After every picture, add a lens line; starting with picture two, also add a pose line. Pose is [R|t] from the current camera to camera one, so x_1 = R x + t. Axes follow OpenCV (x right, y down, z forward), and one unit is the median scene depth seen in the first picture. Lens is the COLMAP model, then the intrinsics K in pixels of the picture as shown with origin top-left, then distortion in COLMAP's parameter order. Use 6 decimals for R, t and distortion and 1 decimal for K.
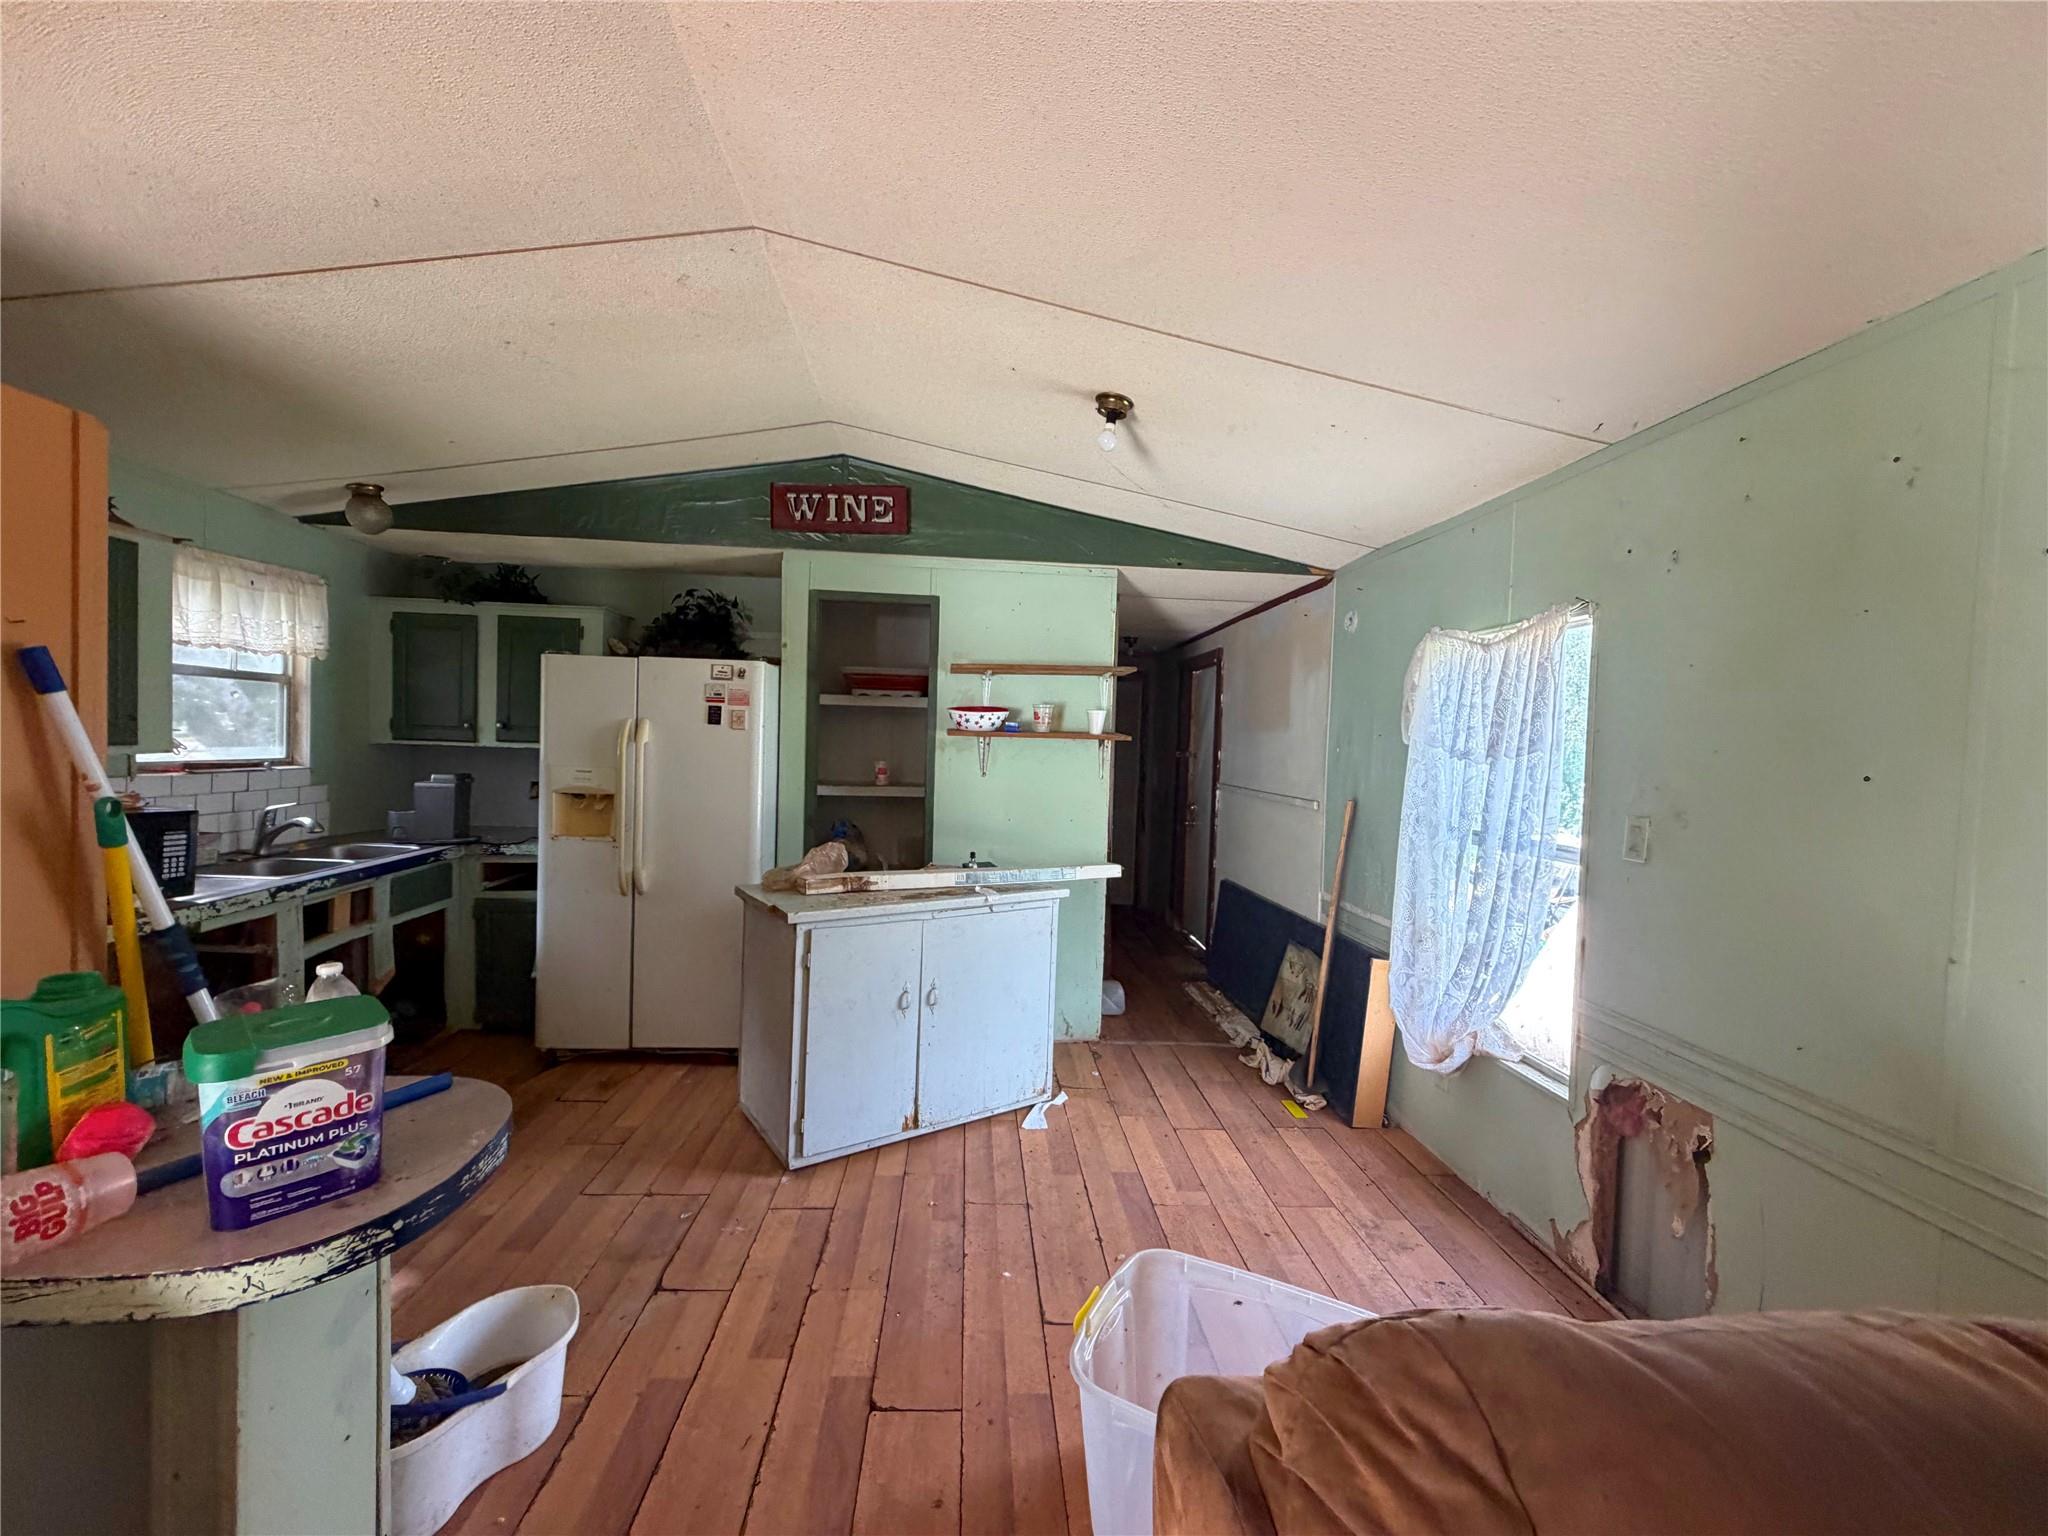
lens RADIAL K [[814.9, 0, 1018.4], [0, 814.9, 769.4], [0, 0, 1]] dist [-0.000913, 0.000620]
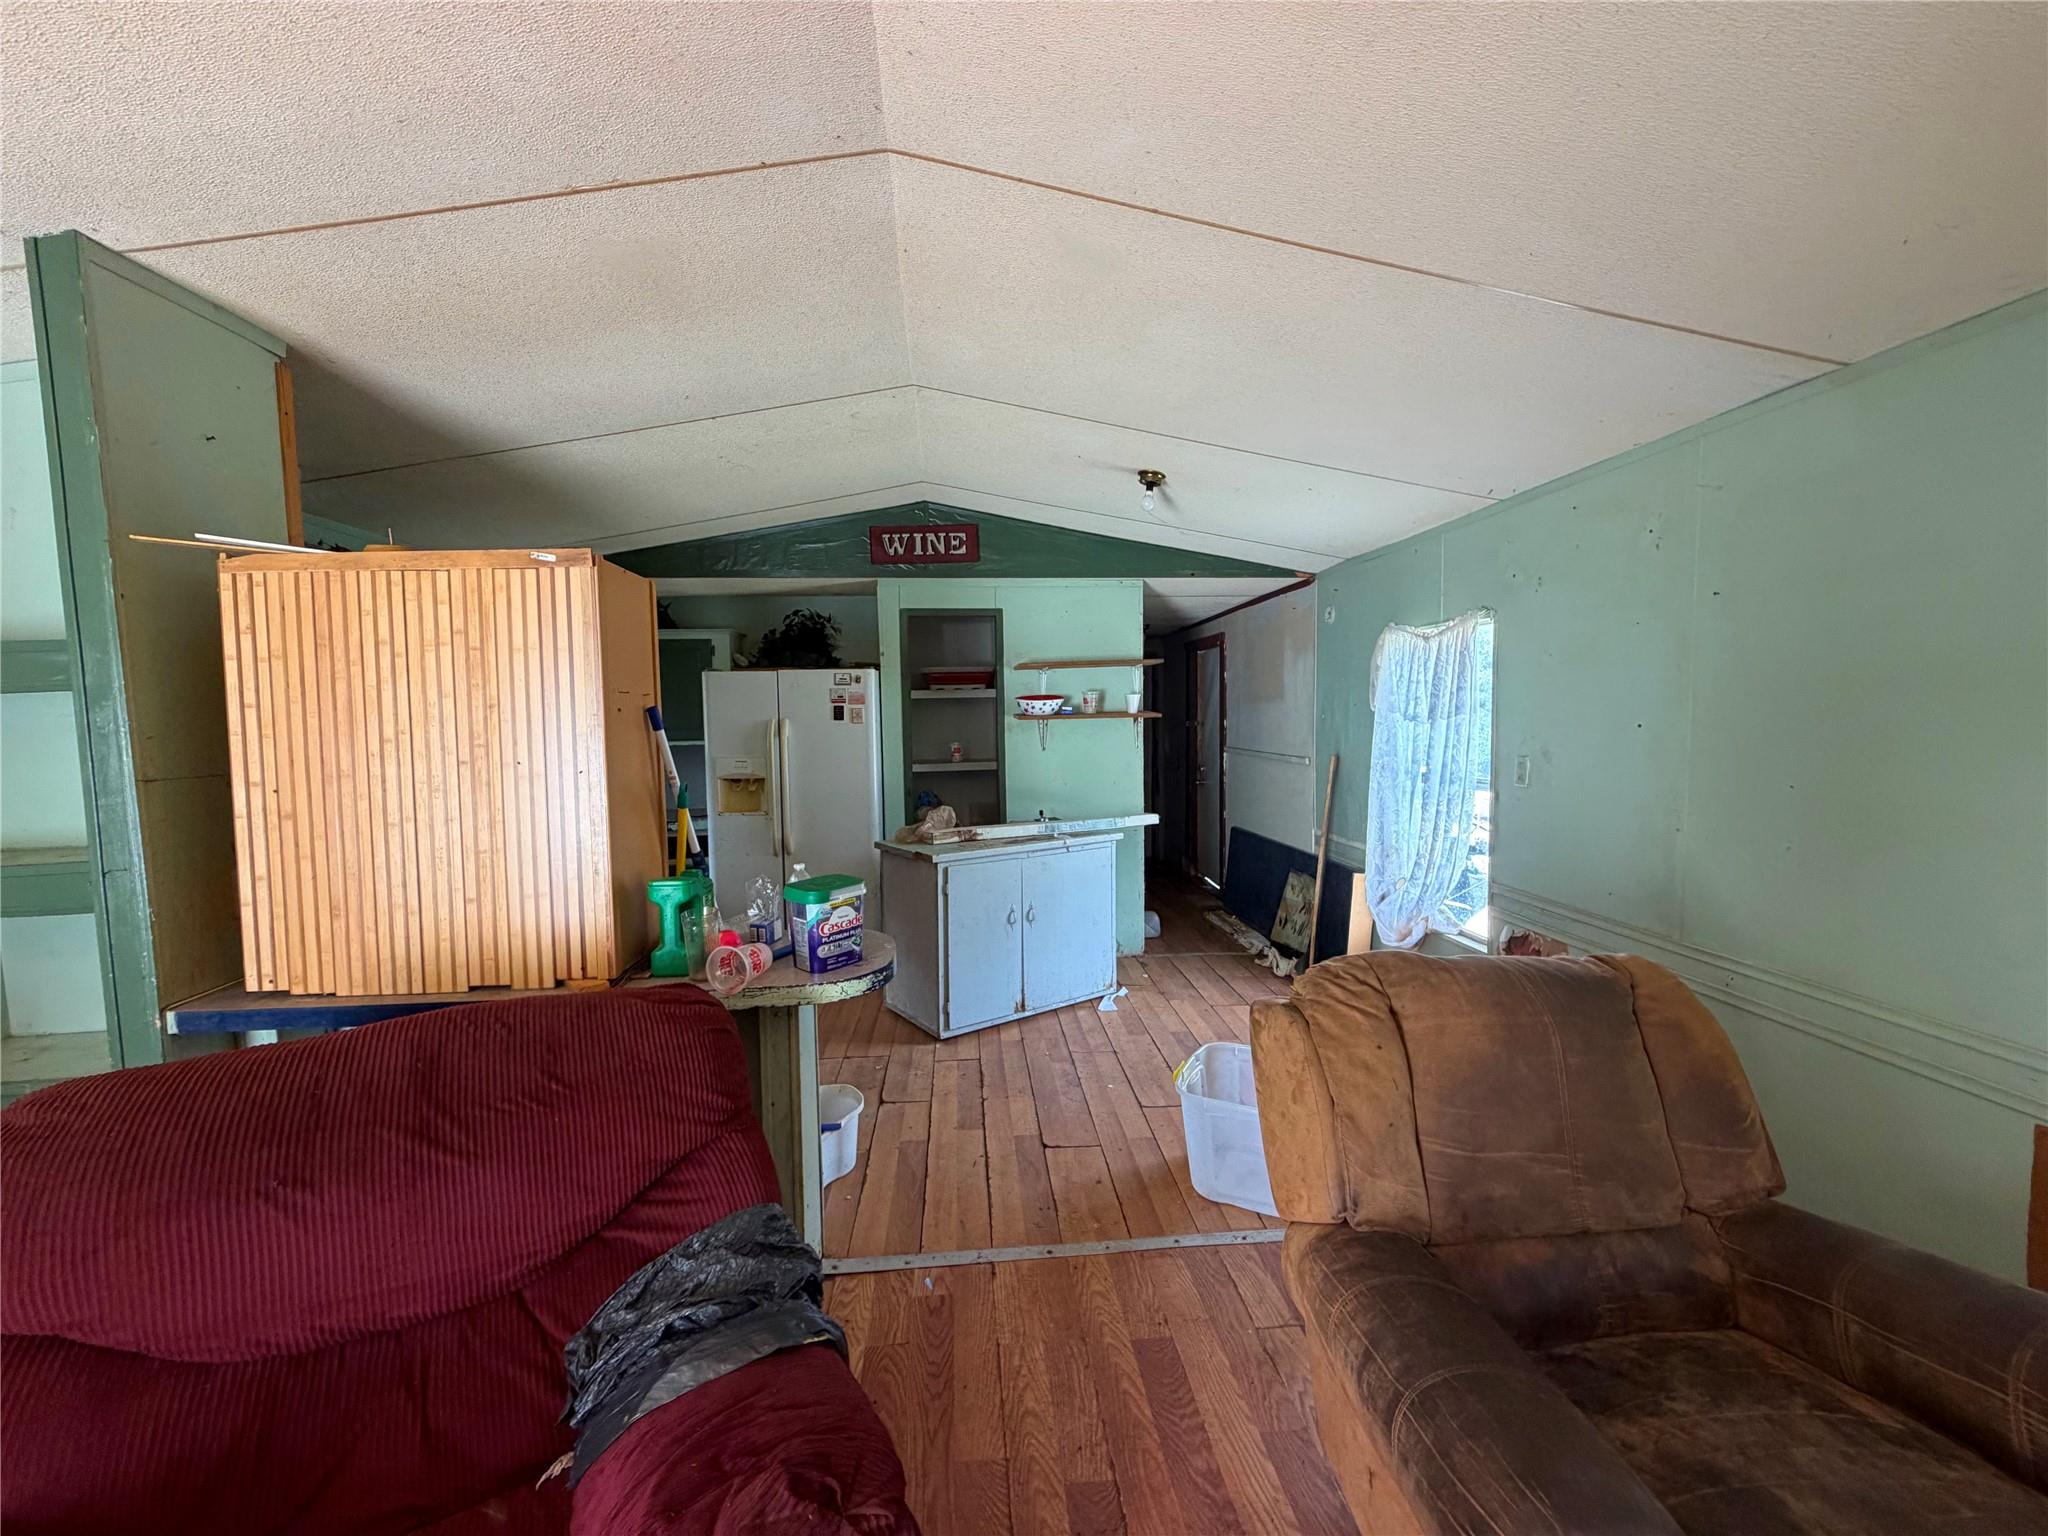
lens RADIAL K [[814.9, 0, 1020.0], [0, 814.9, 769.0], [0, 0, 1]] dist [-0.000913, 0.000620]
pose [[0.998778, -0.048455, 0.009753, -0.110748], [0.048105, 0.998284, 0.033395, -0.007892], [-0.011355, -0.032885, 0.999395, -0.306583]]
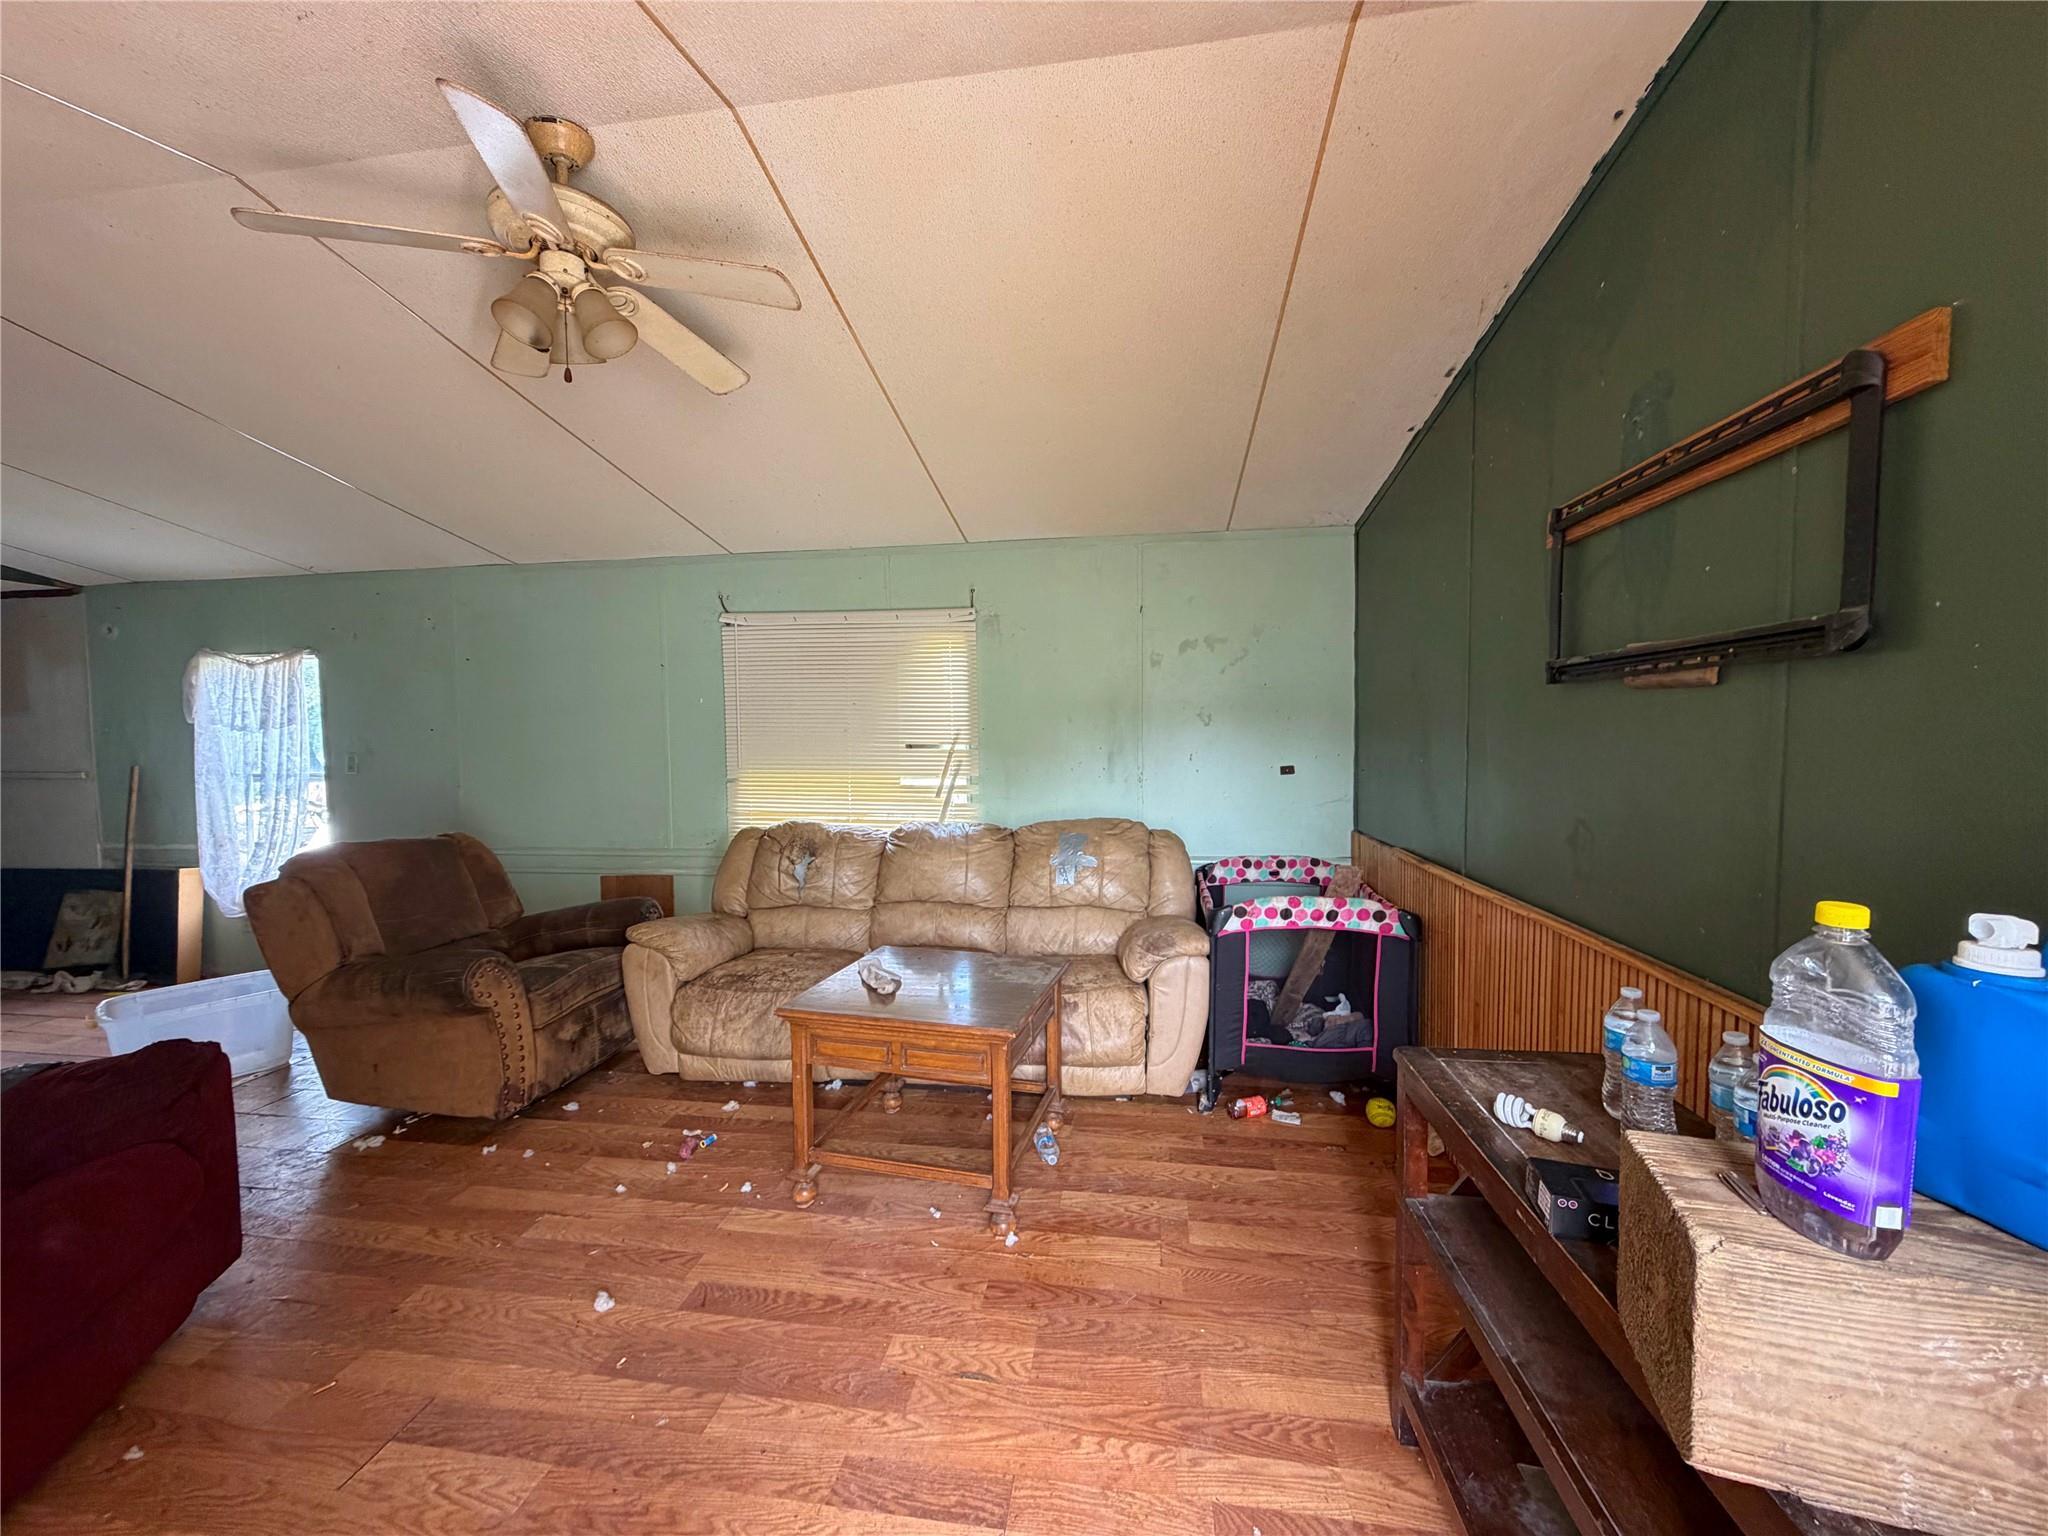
lens RADIAL K [[814.9, 0, 1016.2], [0, 814.9, 767.2], [0, 0, 1]] dist [-0.000913, 0.000620]
pose [[0.229402, -0.085439, 0.969575, -0.609260], [0.052903, 0.995762, 0.075230, 0.016841], [-0.971893, 0.034036, 0.232949, -0.793883]]
